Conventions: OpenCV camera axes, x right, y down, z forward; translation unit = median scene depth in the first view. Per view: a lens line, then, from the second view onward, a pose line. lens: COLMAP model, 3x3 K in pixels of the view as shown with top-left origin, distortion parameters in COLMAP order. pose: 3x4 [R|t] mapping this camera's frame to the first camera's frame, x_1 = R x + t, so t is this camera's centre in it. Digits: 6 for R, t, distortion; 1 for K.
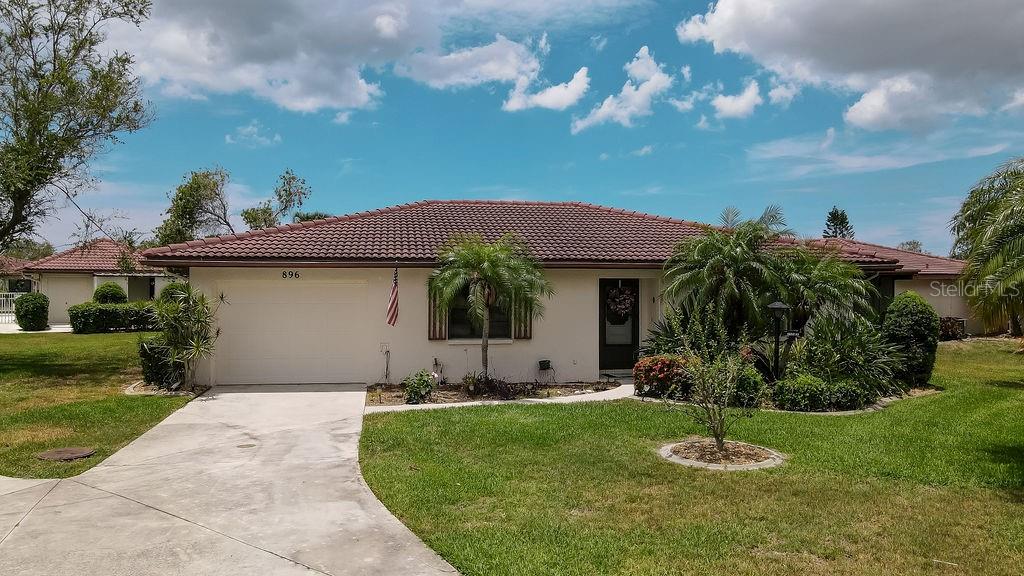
lens RADIAL K [[769.0, 0, 496.4], [0, 769.0, 282.3], [0, 0, 1]] dist [0.006471, 0.007608]
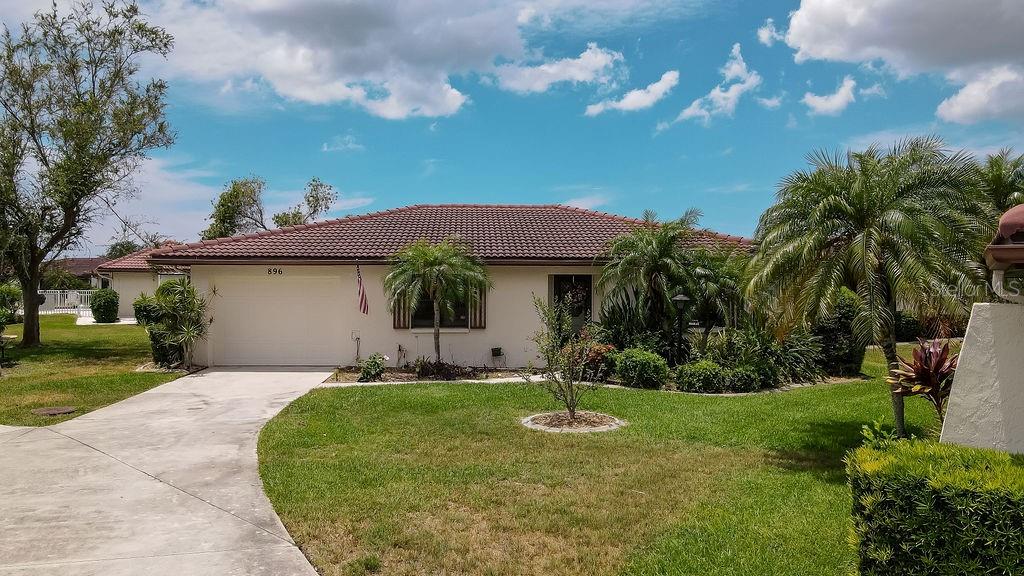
lens RADIAL K [[769.0, 0, 496.4], [0, 769.0, 282.3], [0, 0, 1]] dist [0.006471, 0.007608]
pose [[0.993643, -0.000001, -0.112579, 0.189199], [0.000003, 1.000000, 0.000017, 0.006472], [0.112579, -0.000018, 0.993643, -0.110585]]
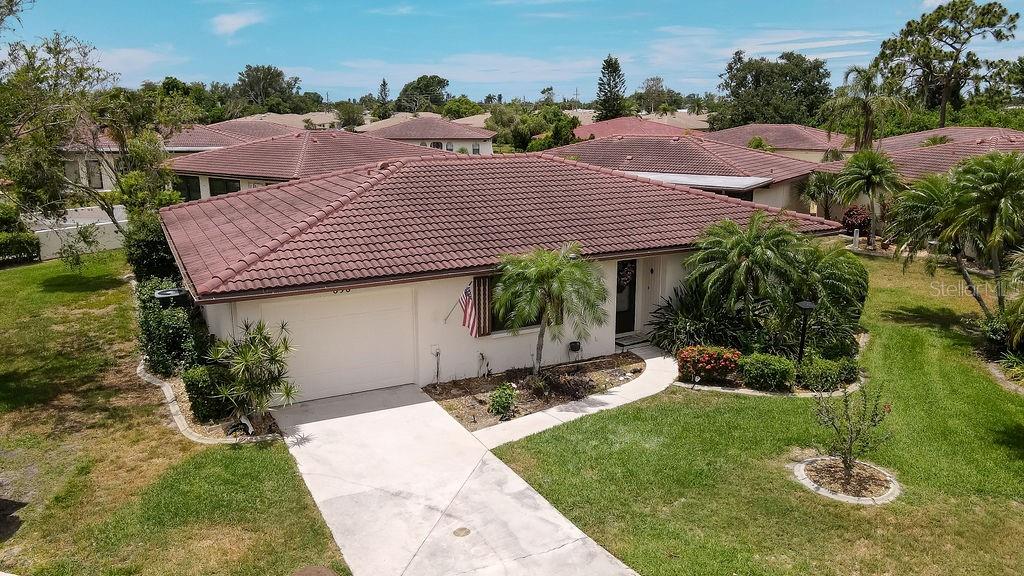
lens RADIAL K [[769.0, 0, 496.4], [0, 769.0, 282.3], [0, 0, 1]] dist [0.006471, 0.007608]
pose [[0.946656, -0.078052, 0.312649, -0.373336], [0.004330, 0.973217, 0.229849, -0.229012], [-0.322216, -0.216235, 0.921640, 0.063991]]
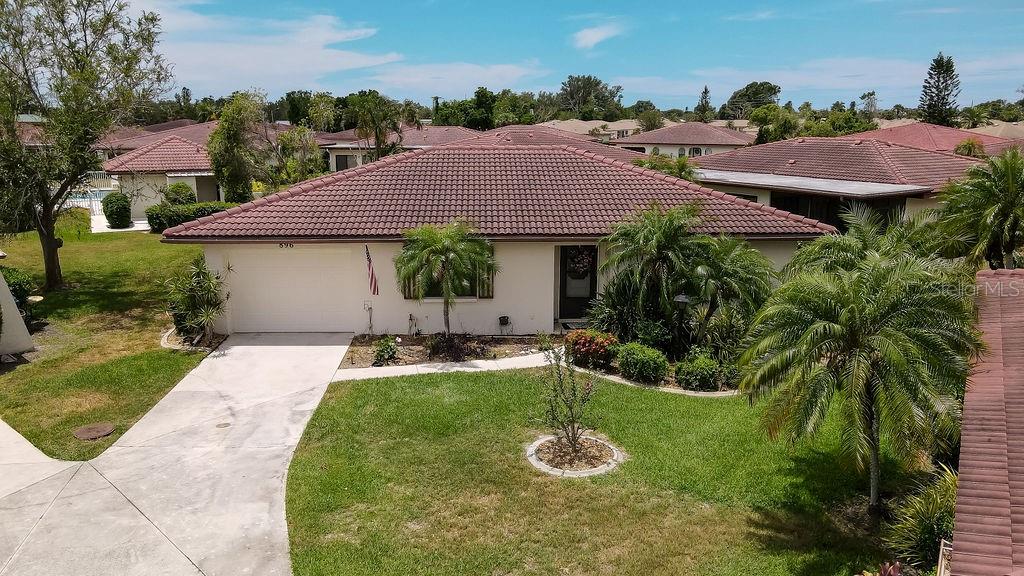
lens RADIAL K [[769.0, 0, 496.4], [0, 769.0, 282.3], [0, 0, 1]] dist [0.006471, 0.007608]
pose [[0.992221, 0.020800, -0.122739, 0.193154], [0.006217, 0.976433, 0.215730, -0.200419], [0.124333, -0.214815, 0.968708, -0.111914]]
